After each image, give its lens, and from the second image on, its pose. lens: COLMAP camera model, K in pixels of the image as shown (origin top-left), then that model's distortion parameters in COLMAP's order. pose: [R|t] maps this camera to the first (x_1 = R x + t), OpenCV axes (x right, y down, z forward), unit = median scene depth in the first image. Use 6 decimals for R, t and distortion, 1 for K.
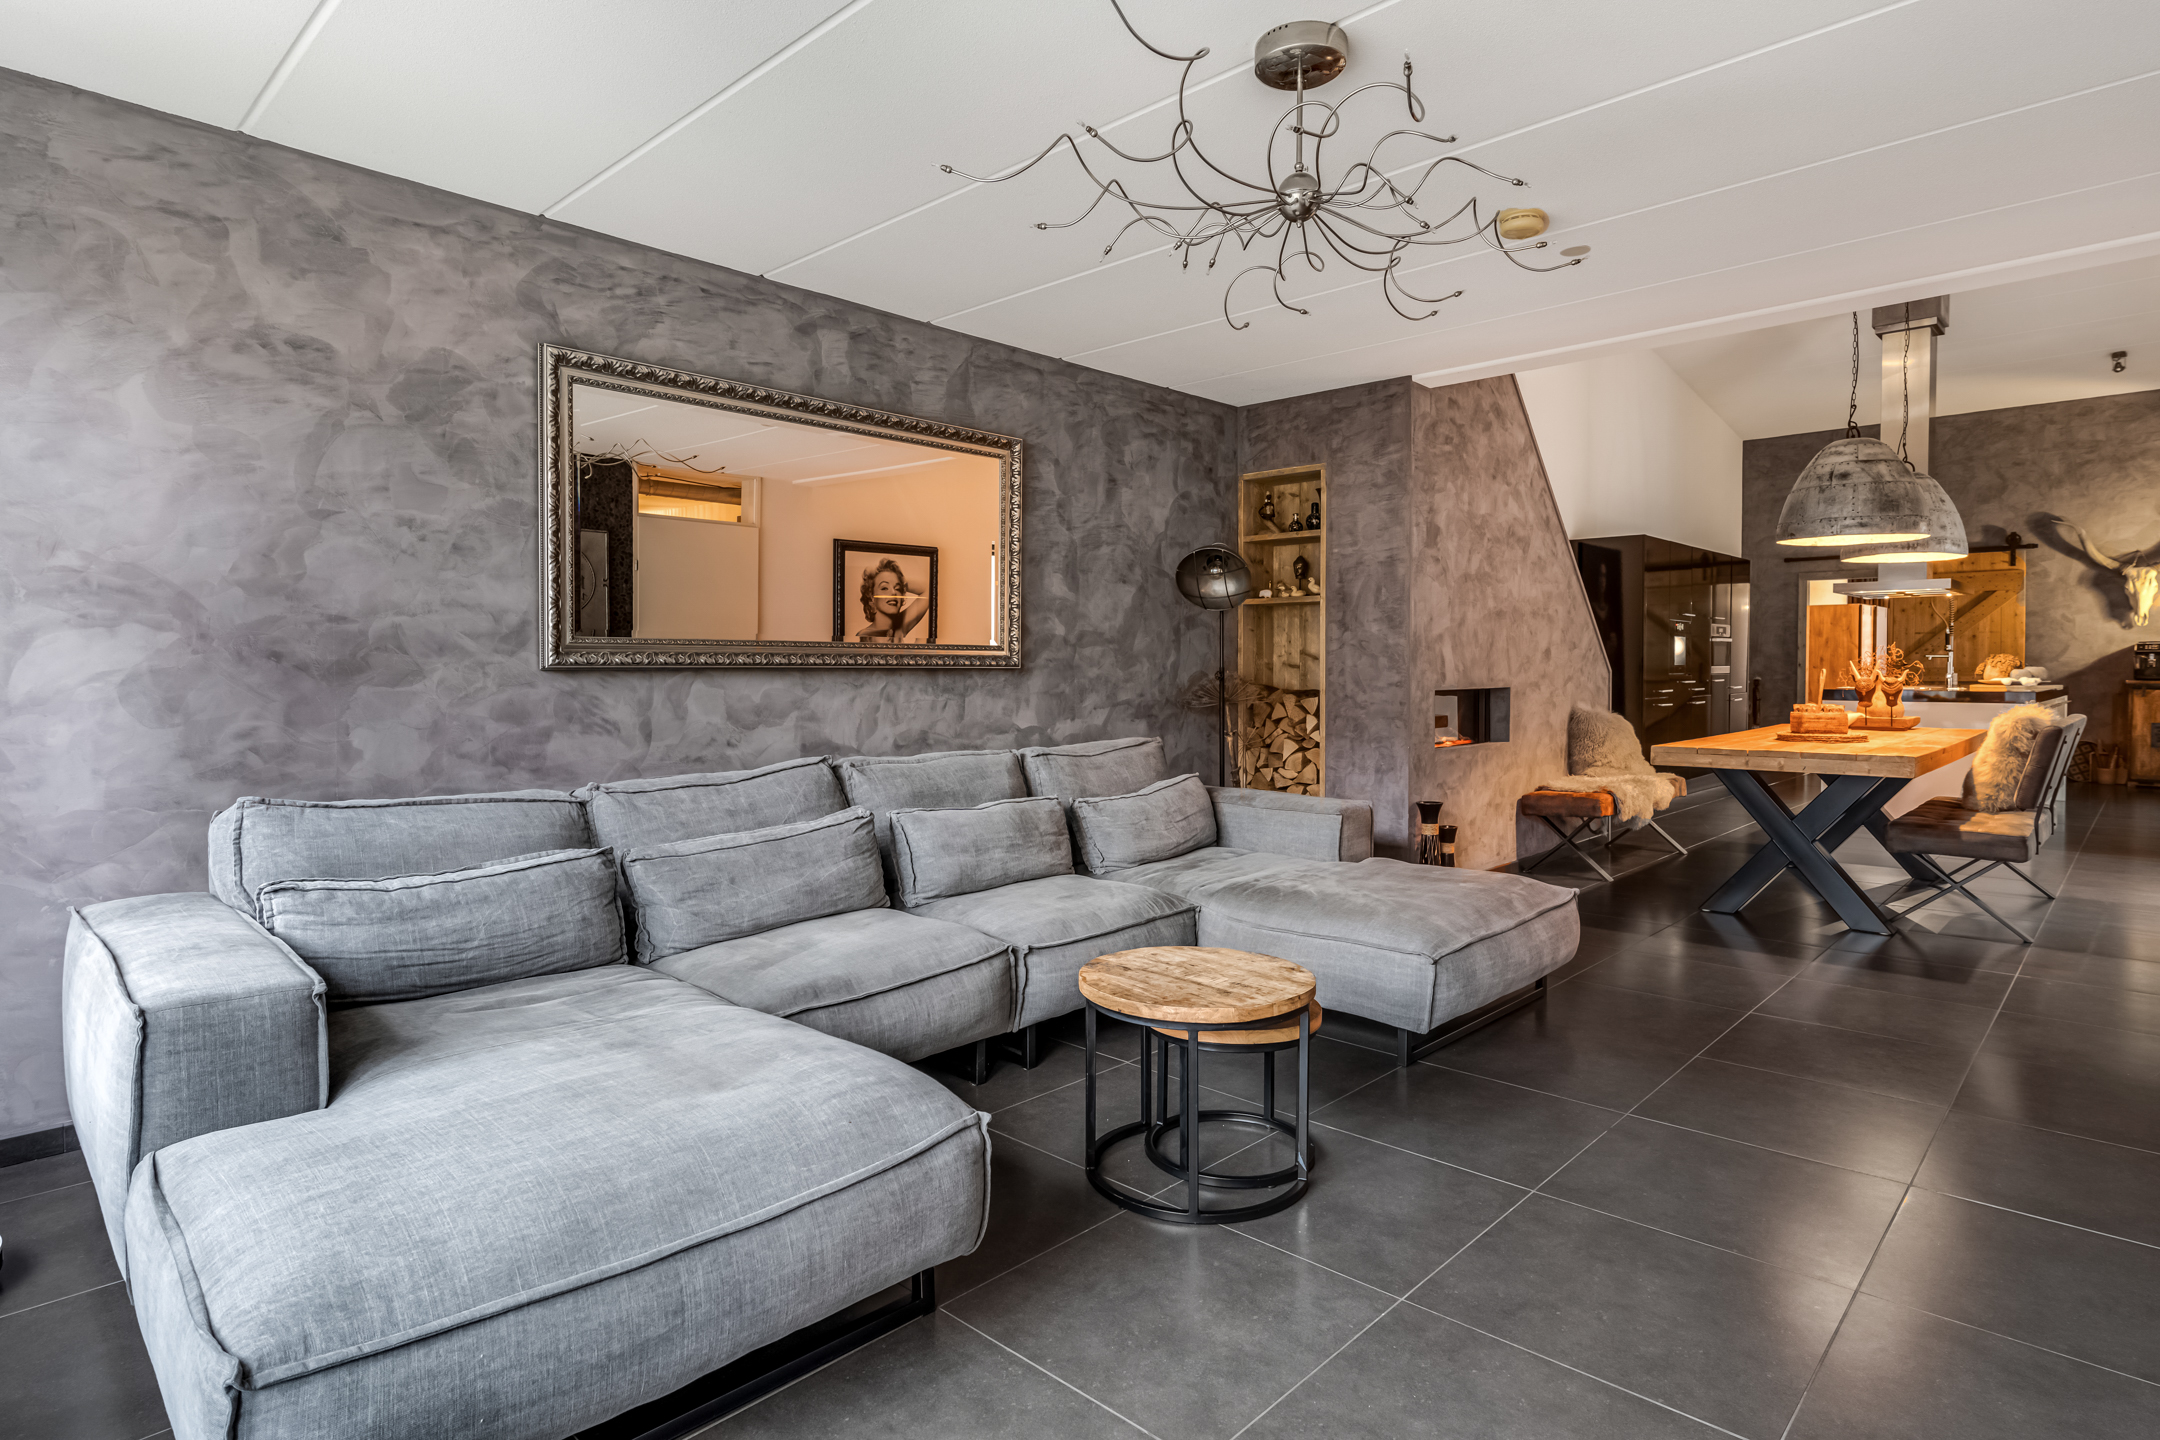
lens RADIAL K [[1150.0, 0, 1073.9], [0, 1150.0, 697.6], [0, 0, 1]] dist [0.000578, -0.000013]
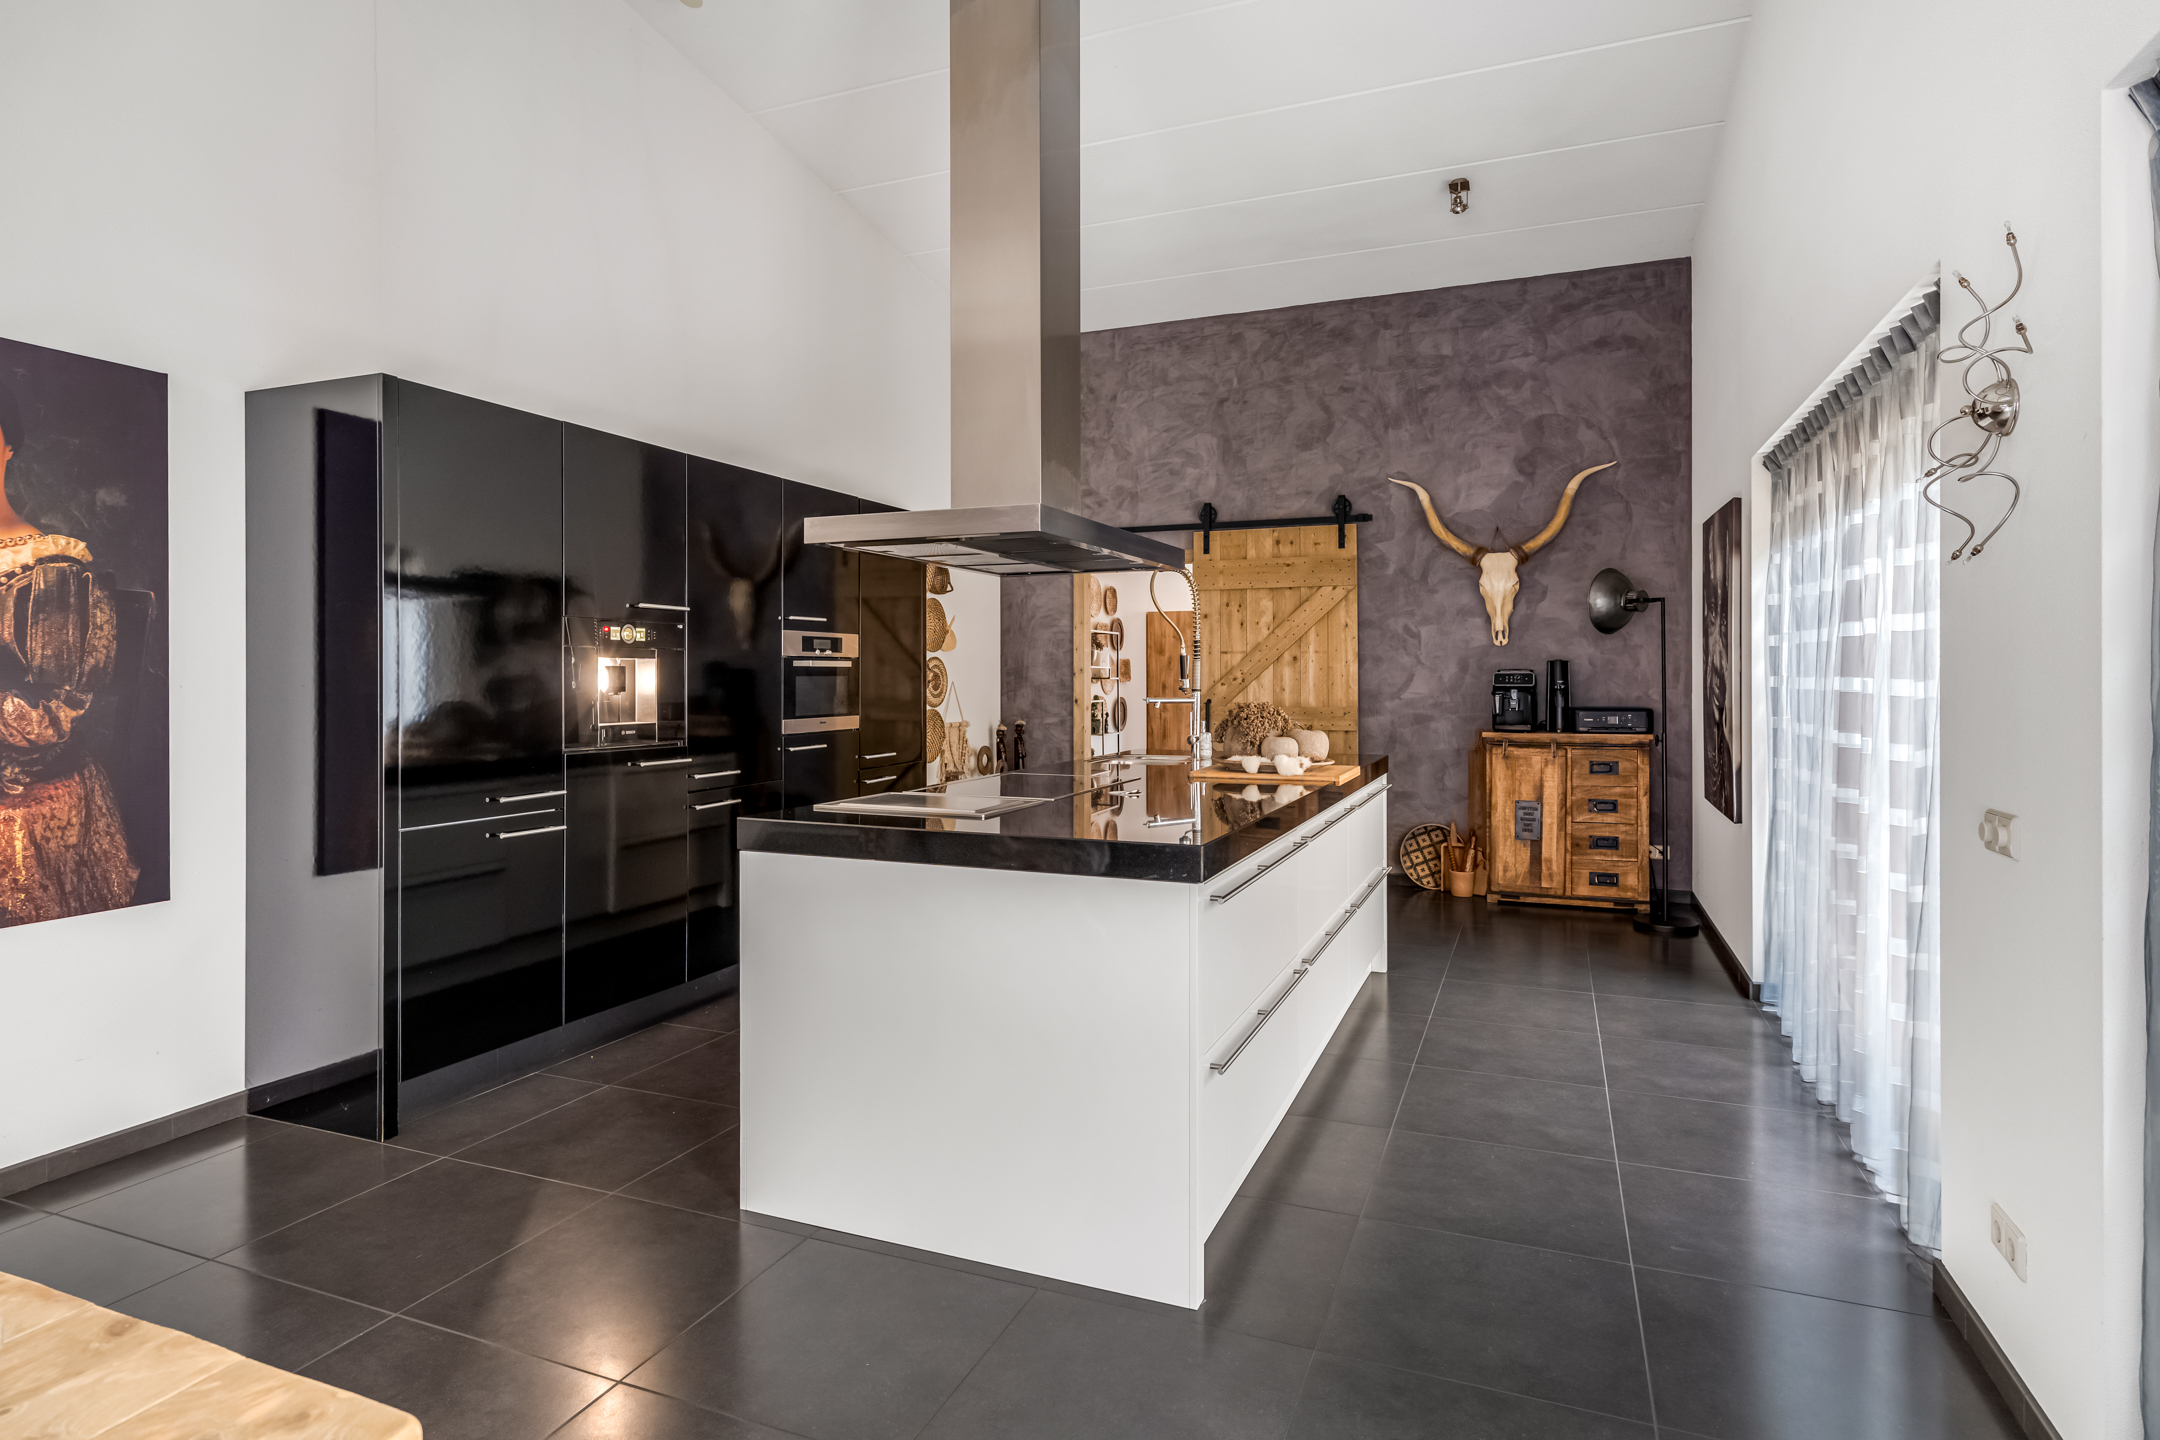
lens RADIAL K [[1164.4, 0, 1078.2], [0, 1164.4, 678.5], [0, 0, 1]] dist [0.000452, 0.001128]
pose [[0.927766, 0.000939, 0.373161, 0.459044], [0.008691, 0.999671, -0.024124, -0.029486], [-0.373061, 0.025625, 0.927453, 0.478226]]
